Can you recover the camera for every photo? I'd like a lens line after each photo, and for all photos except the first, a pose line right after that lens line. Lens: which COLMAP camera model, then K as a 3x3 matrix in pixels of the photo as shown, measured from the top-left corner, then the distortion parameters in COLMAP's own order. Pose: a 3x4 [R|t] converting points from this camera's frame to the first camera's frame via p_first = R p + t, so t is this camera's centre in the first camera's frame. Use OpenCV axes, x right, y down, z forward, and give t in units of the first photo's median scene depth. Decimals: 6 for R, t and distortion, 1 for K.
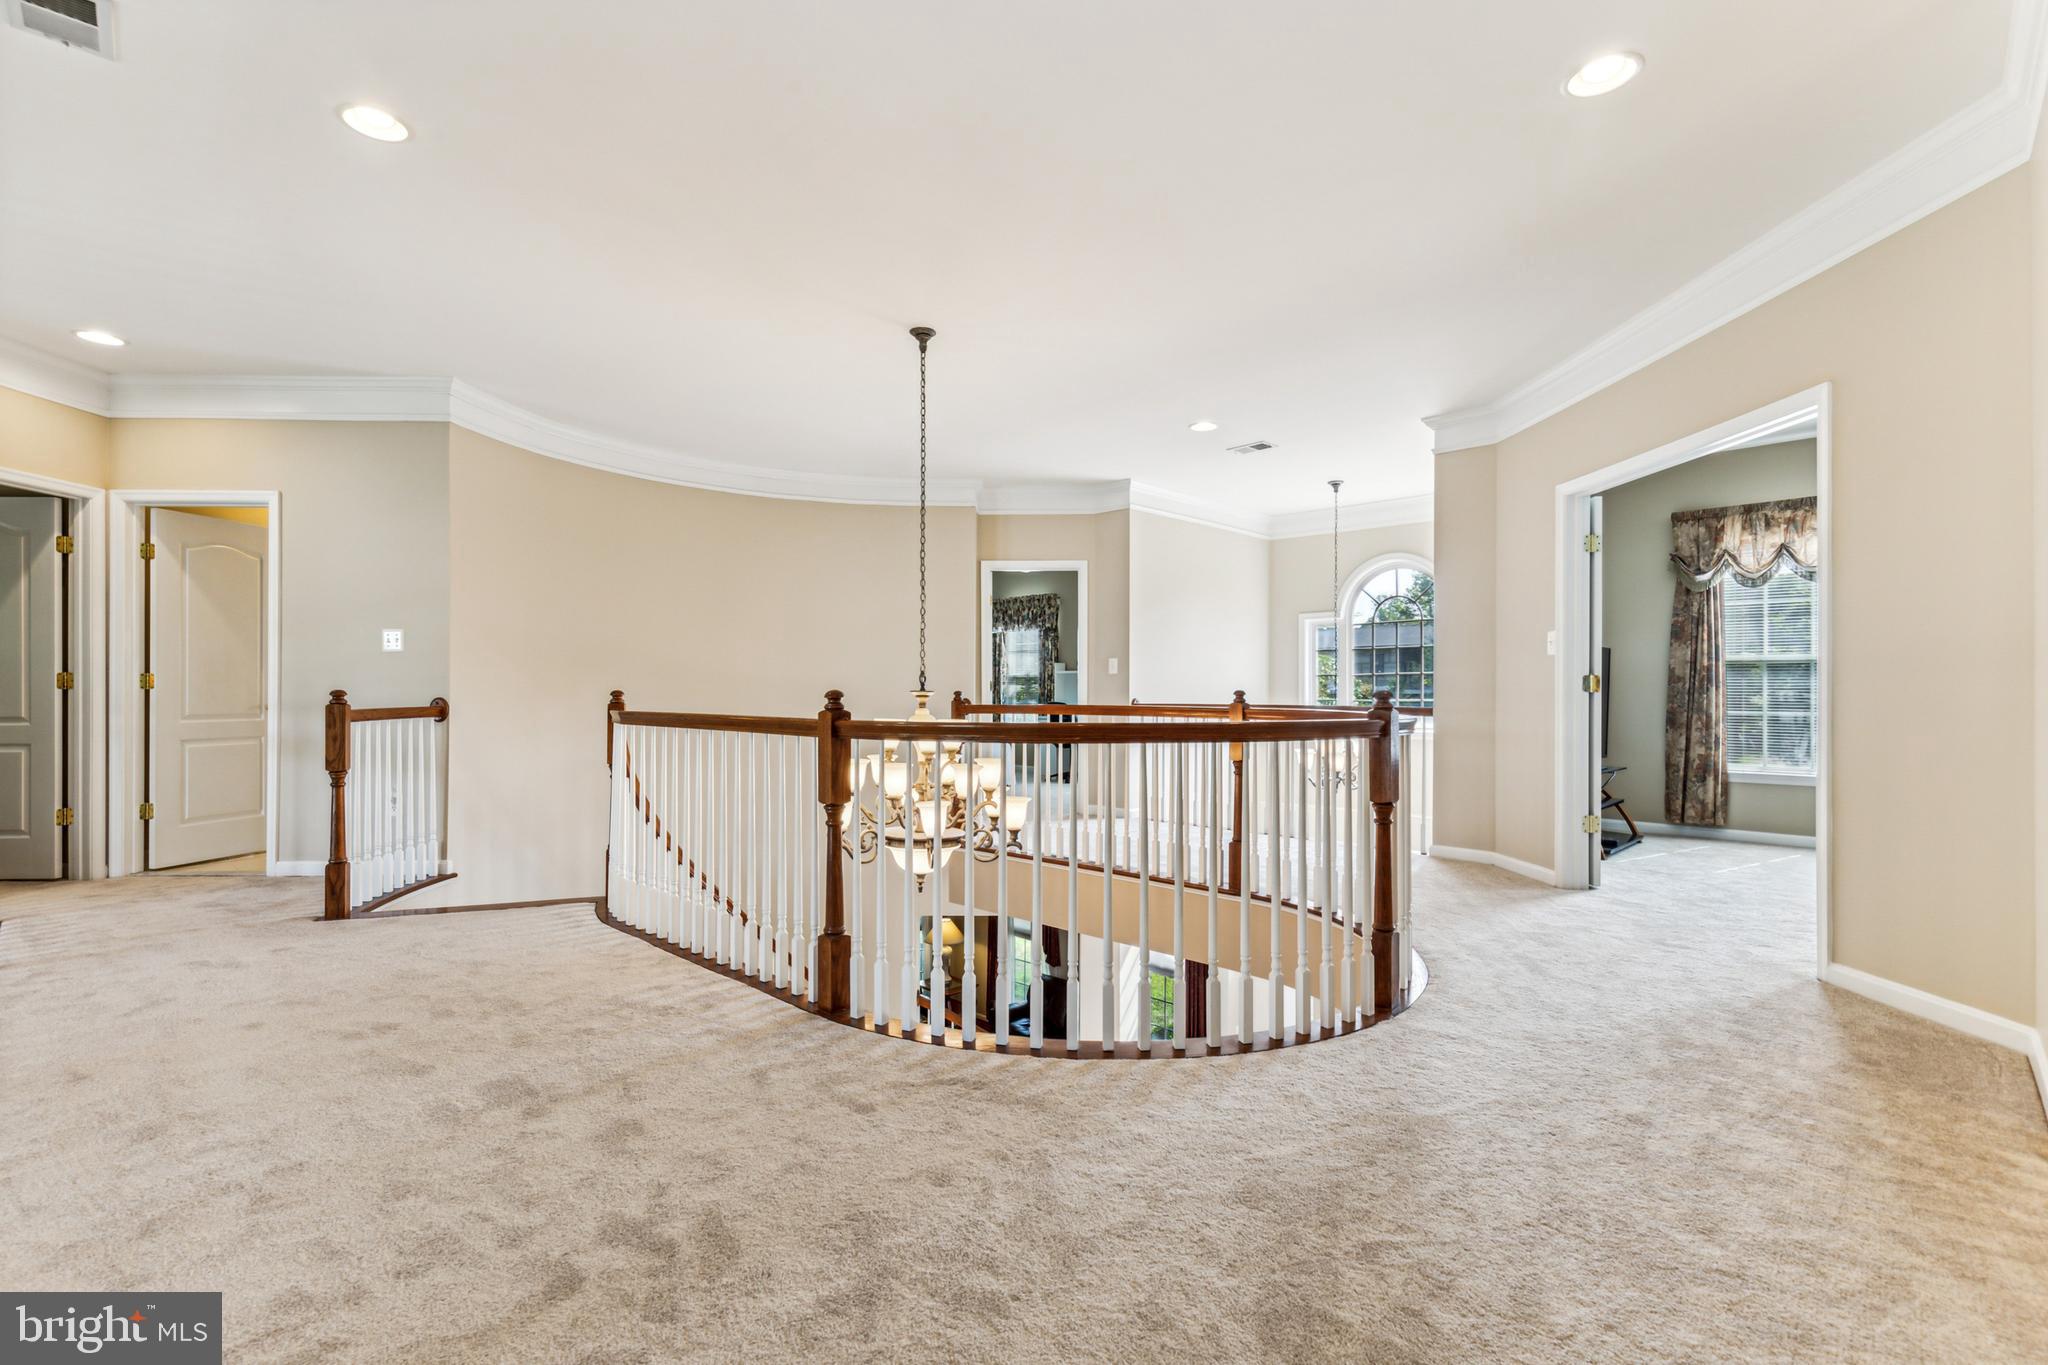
lens RADIAL K [[946.8, 0, 1018.1], [0, 946.8, 689.9], [0, 0, 1]] dist [0.004454, -0.000690]
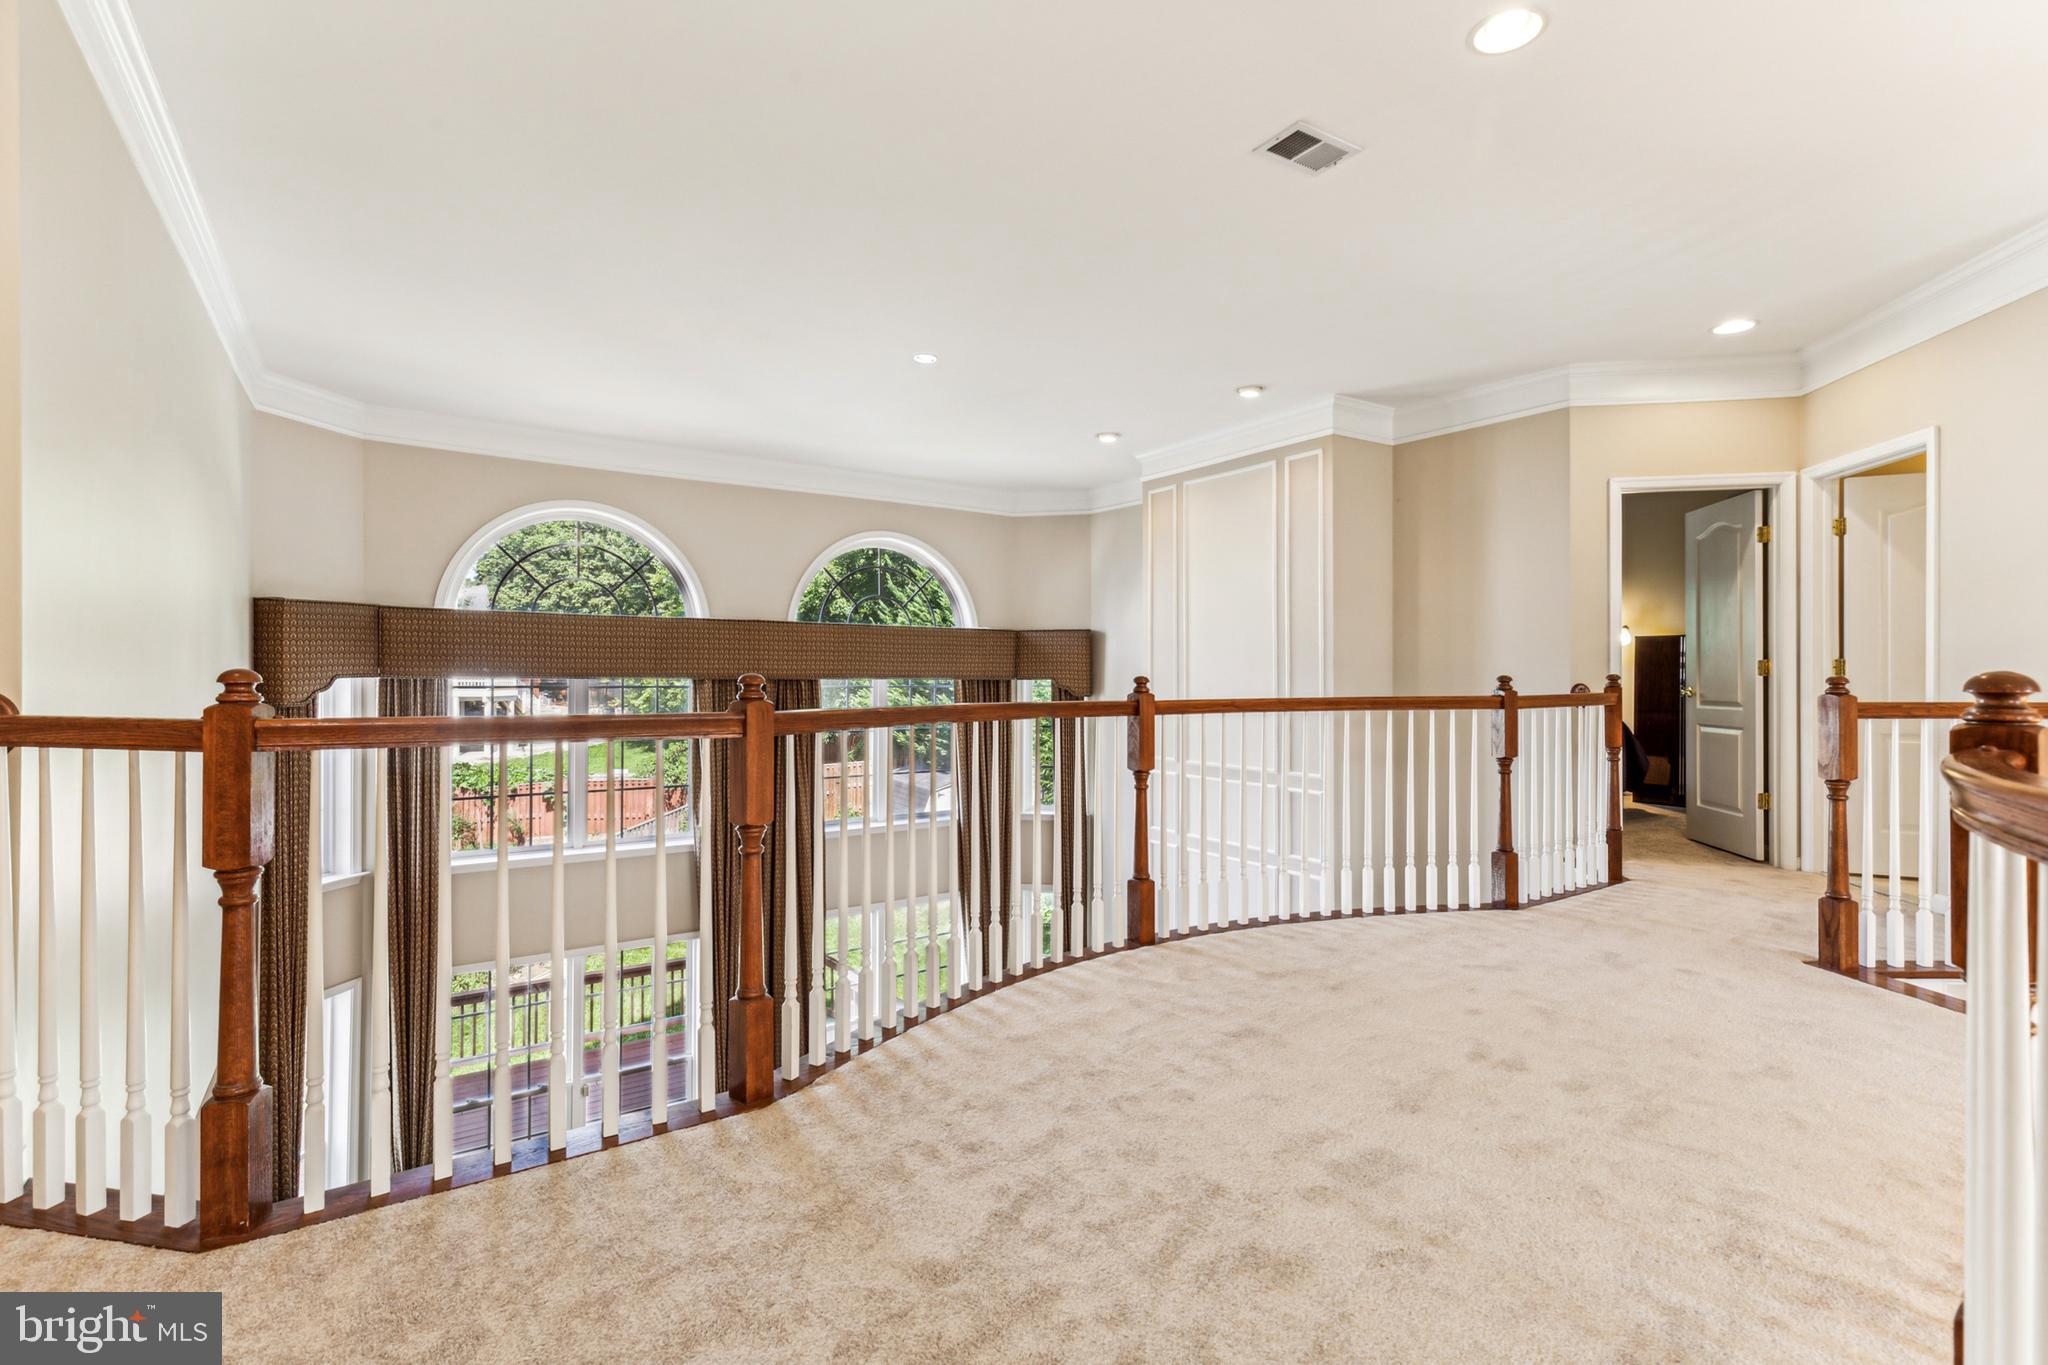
lens RADIAL K [[946.8, 0, 1016.0], [0, 946.8, 673.4], [0, 0, 1]] dist [0.004454, -0.000690]
pose [[-0.195636, -0.004579, -0.980666, 0.152550], [-0.001250, 0.999989, -0.004420, 0.002057], [0.980676, 0.000361, -0.195640, 0.412185]]
